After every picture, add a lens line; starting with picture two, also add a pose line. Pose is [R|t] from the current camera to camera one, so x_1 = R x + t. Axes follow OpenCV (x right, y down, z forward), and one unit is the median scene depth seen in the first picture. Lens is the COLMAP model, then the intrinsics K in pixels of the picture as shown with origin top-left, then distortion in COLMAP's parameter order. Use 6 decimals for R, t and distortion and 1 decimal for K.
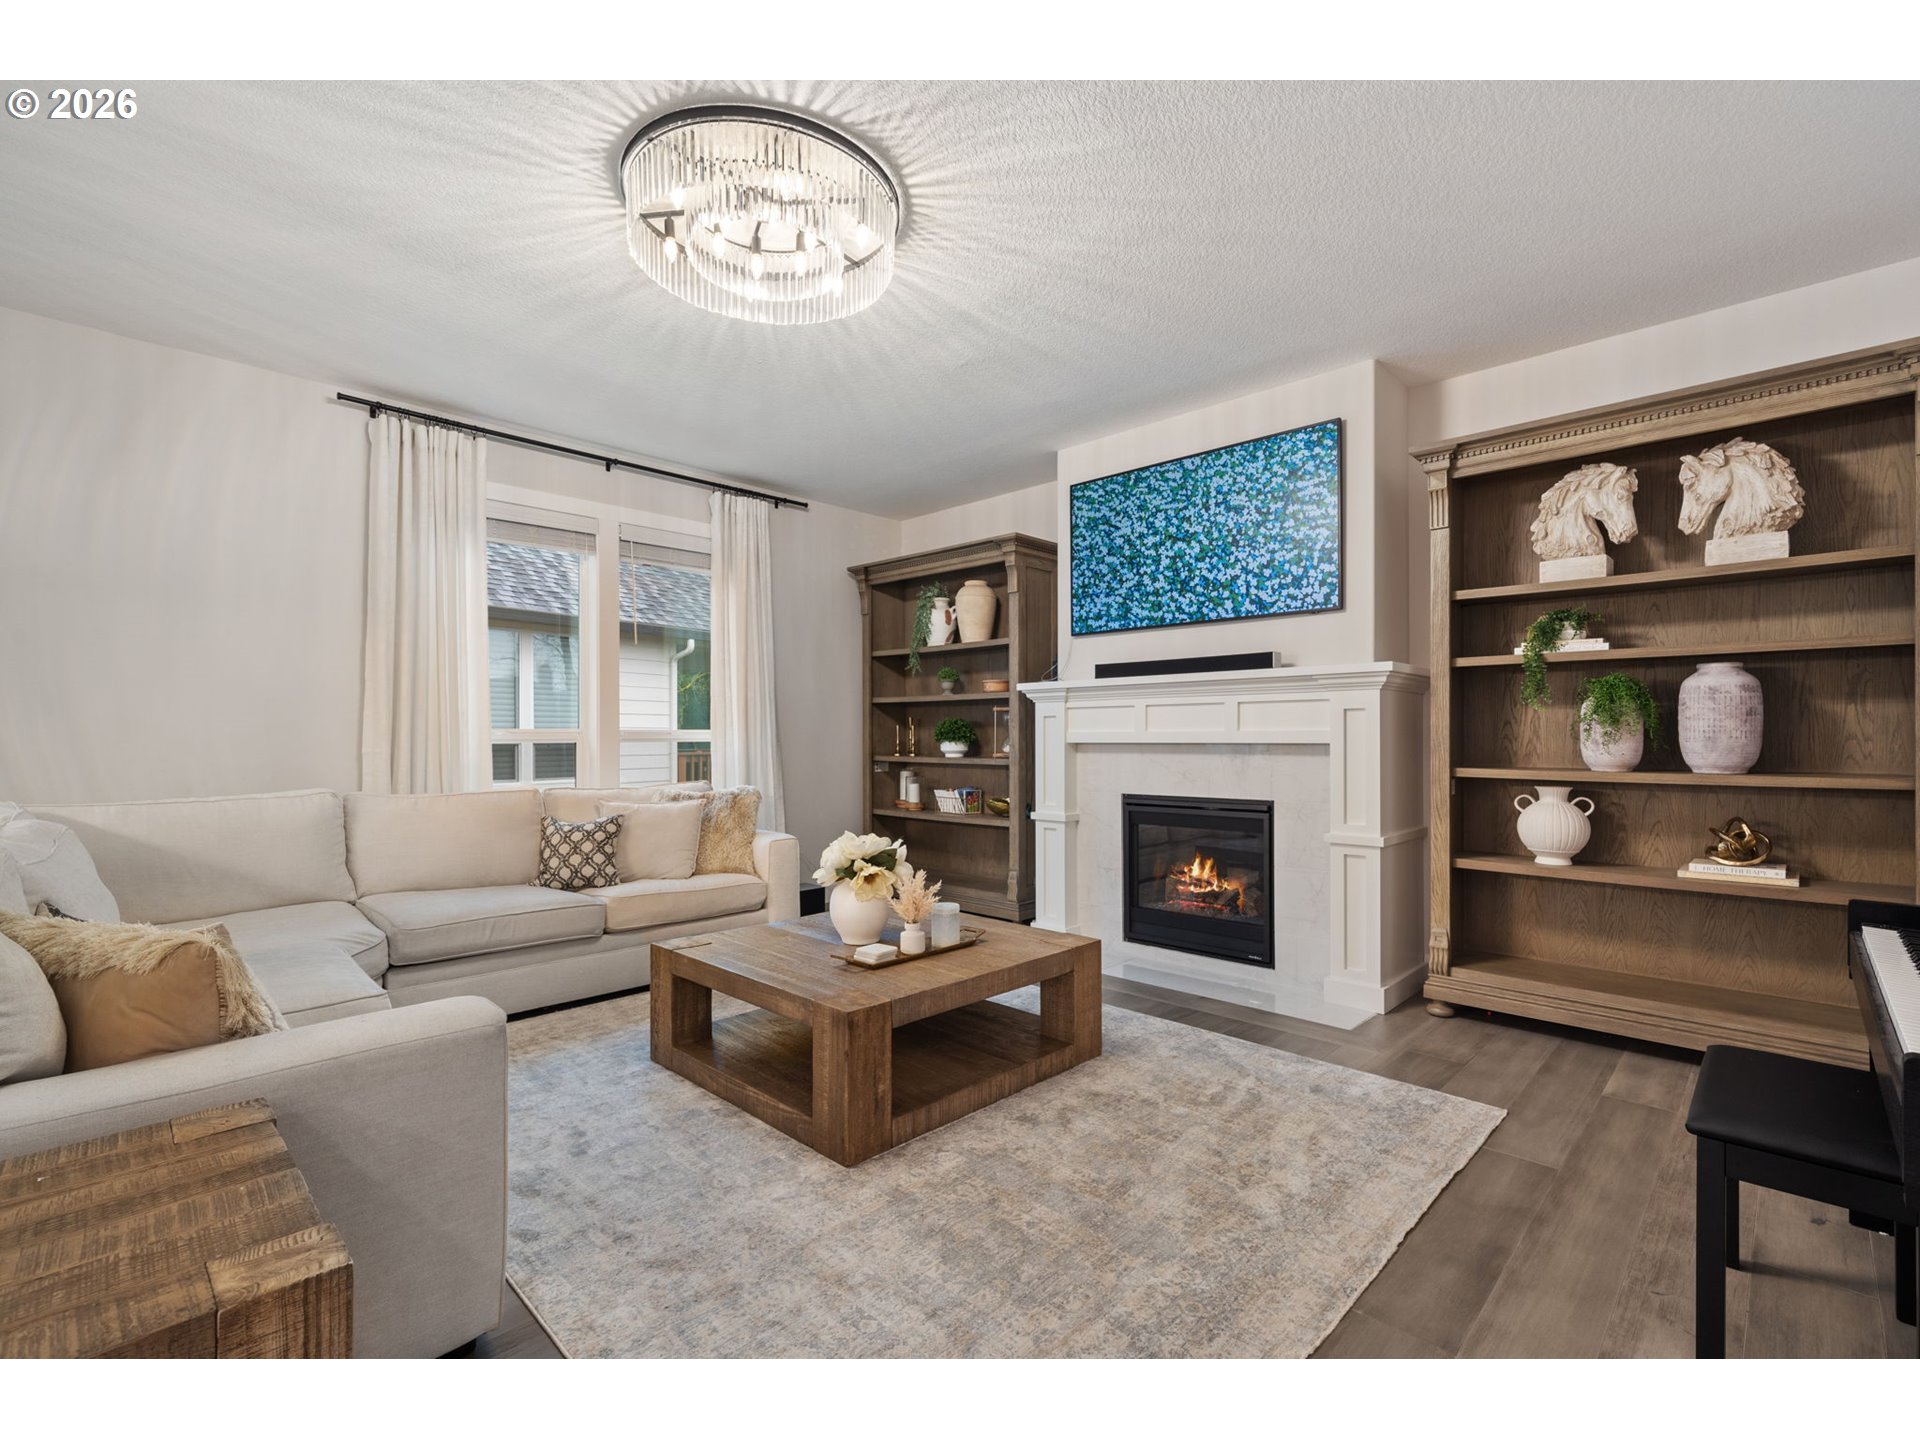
lens RADIAL K [[876.7, 0, 964.3], [0, 876.7, 727.0], [0, 0, 1]] dist [-0.001906, 0.000050]
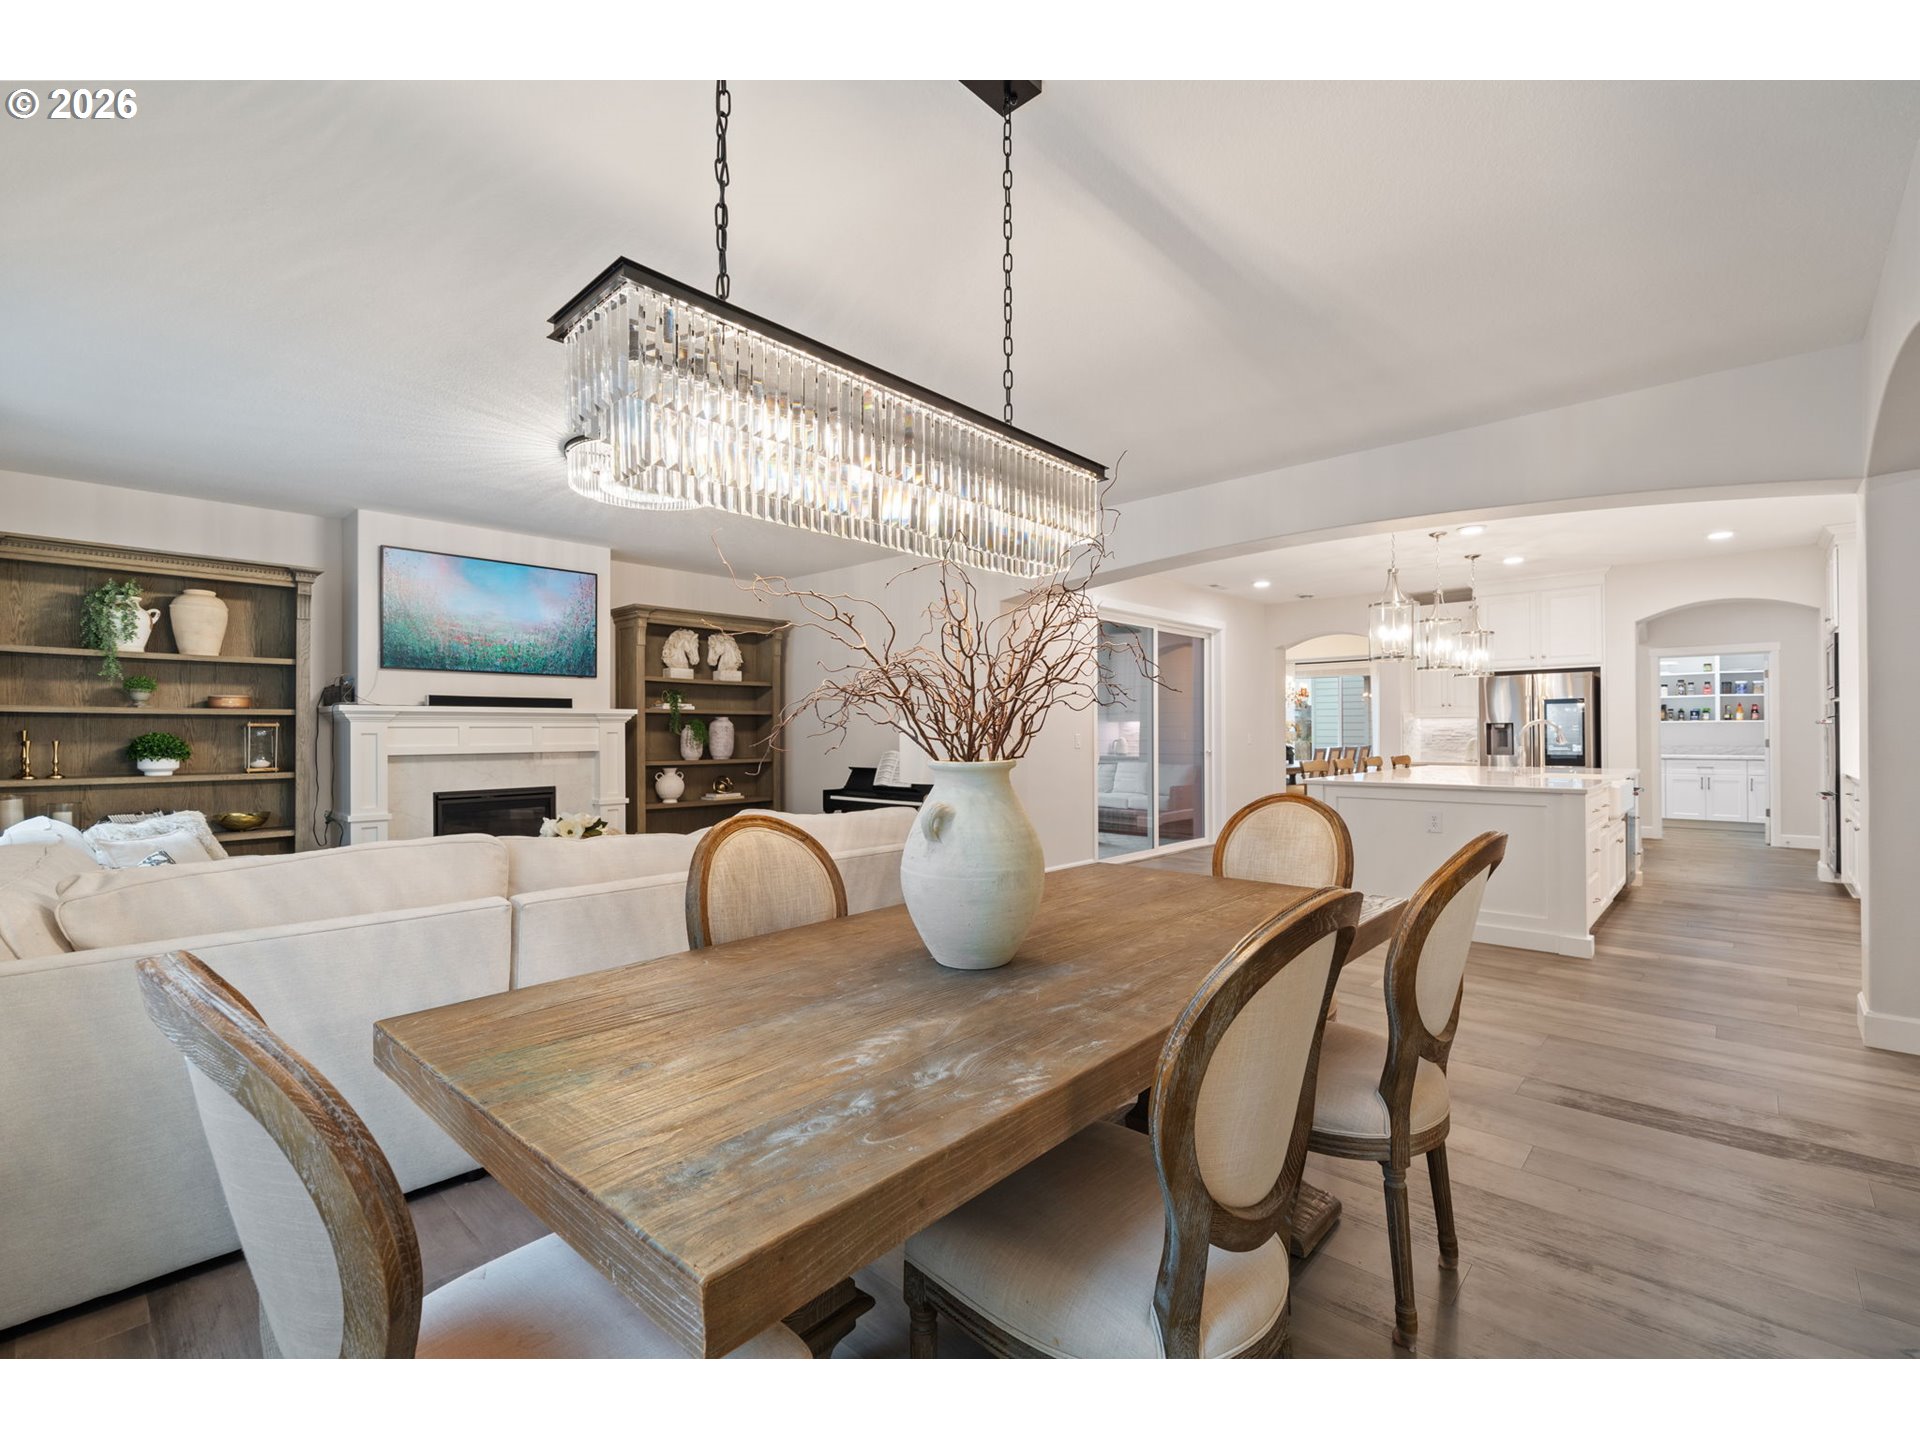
lens RADIAL K [[826.2, 0, 967.7], [0, 826.2, 725.7], [0, 0, 1]] dist [-0.000053, 0.000210]
pose [[-0.029861, 0.008420, 0.999519, -1.491399], [-0.008118, 0.999930, -0.008666, -0.028641], [-0.999521, -0.008372, -0.029790, 0.304877]]
